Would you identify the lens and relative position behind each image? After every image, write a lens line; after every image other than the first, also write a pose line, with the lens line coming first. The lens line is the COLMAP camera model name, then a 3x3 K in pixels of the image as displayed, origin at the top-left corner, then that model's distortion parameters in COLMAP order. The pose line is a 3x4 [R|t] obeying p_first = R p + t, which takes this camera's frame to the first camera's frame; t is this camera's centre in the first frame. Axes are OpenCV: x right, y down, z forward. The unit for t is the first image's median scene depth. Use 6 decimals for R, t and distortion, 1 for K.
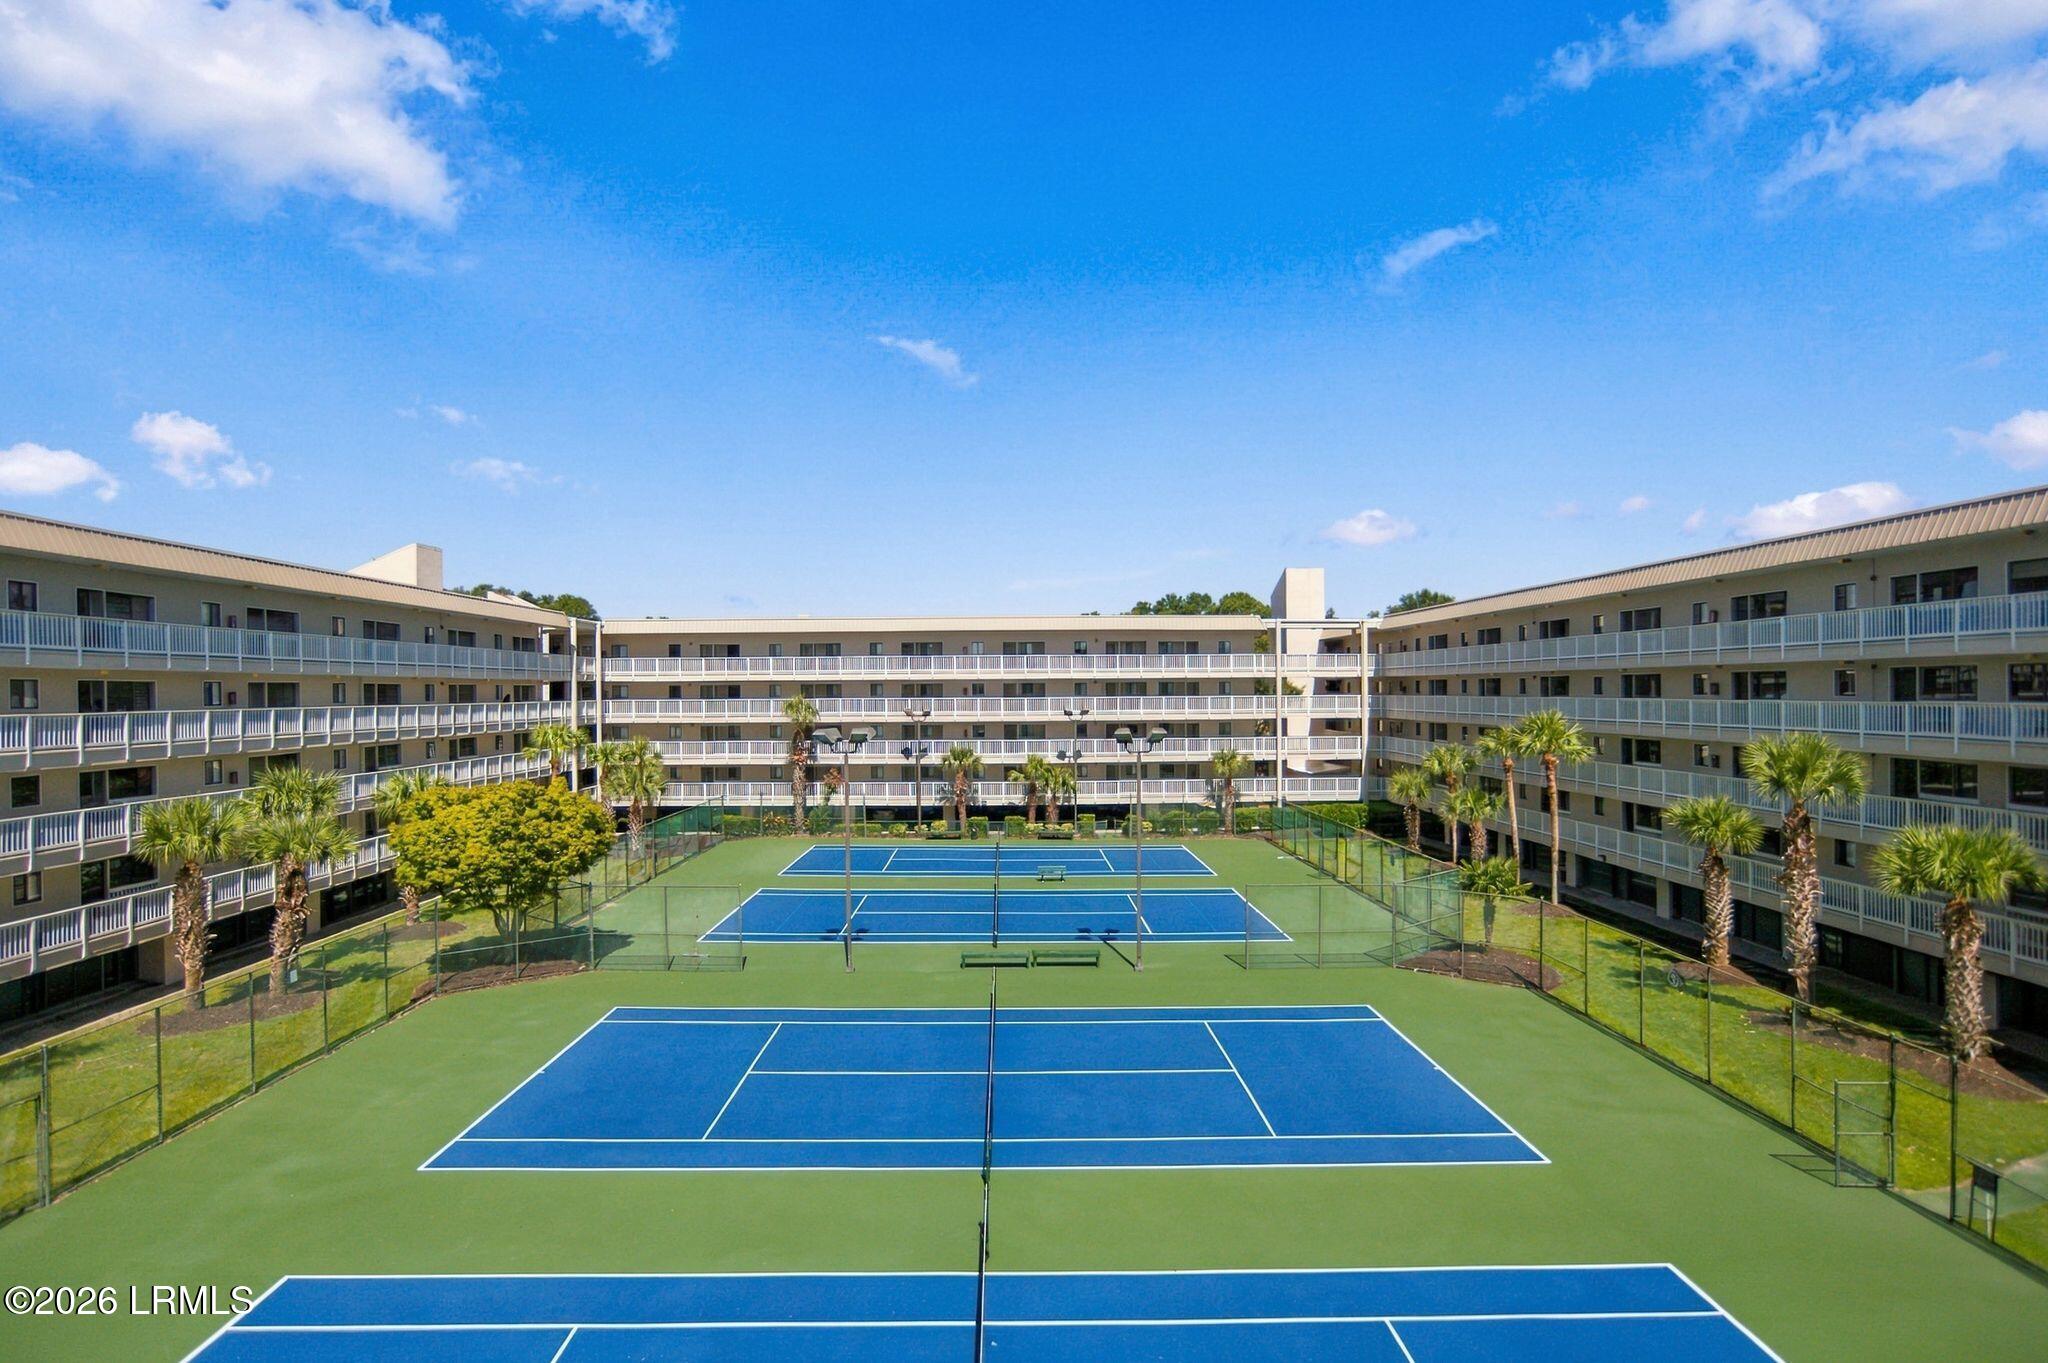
lens RADIAL K [[1038.8, 0, 1020.5], [0, 1038.8, 697.2], [0, 0, 1]] dist [-0.090069, 0.081699]
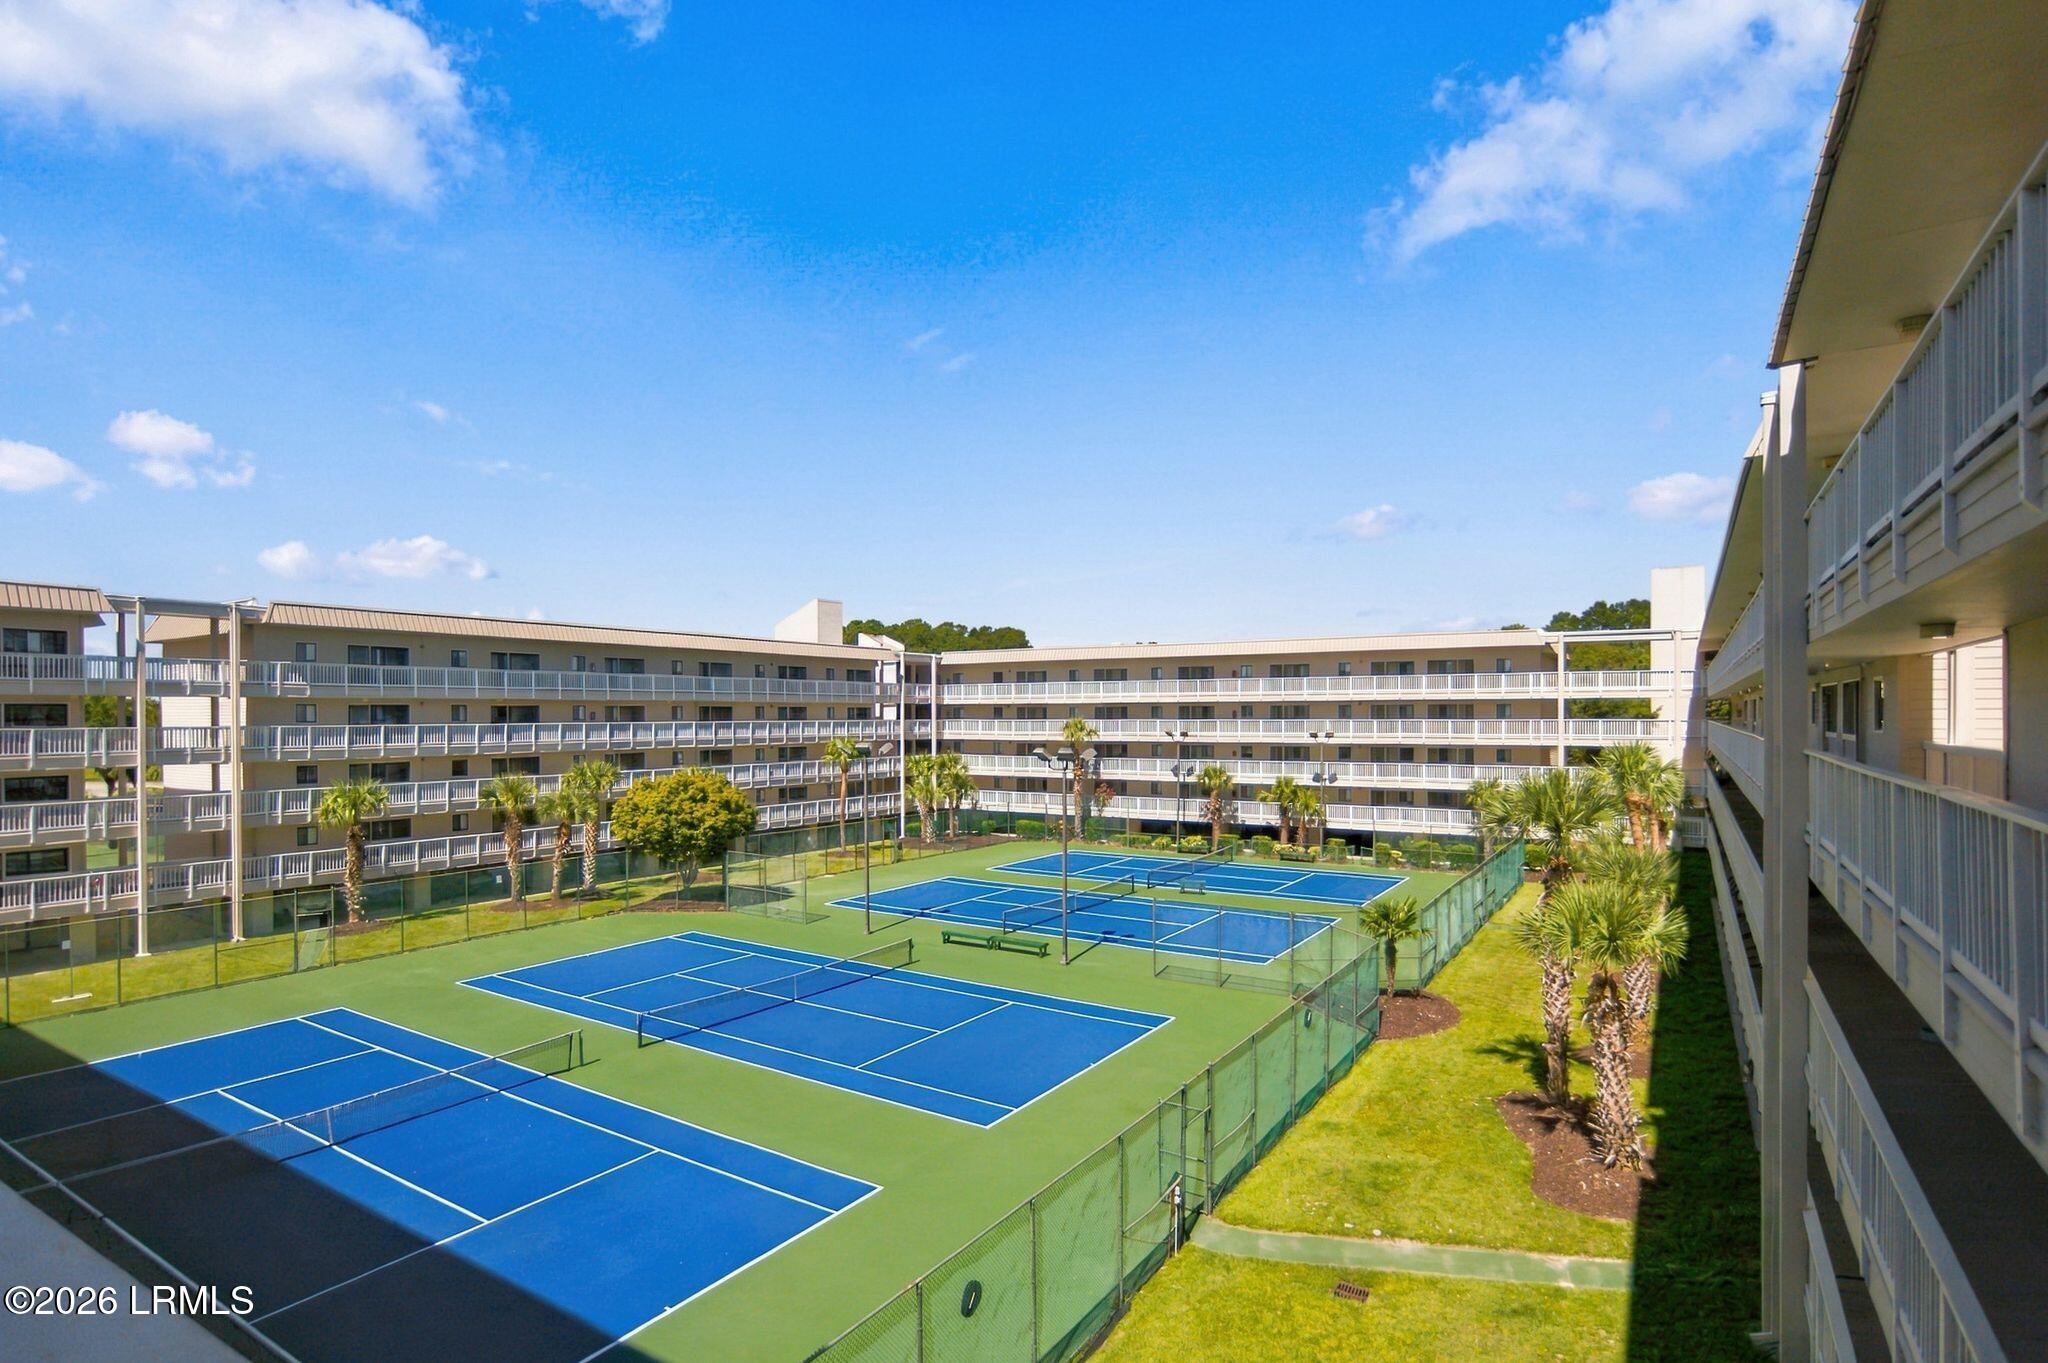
lens RADIAL K [[1038.8, 0, 1020.5], [0, 1038.8, 697.2], [0, 0, 1]] dist [-0.090069, 0.081699]
pose [[0.836462, -0.004322, -0.548008, 0.352125], [-0.006532, 0.999819, -0.017855, -0.001973], [0.547986, 0.018514, 0.836282, 0.016874]]
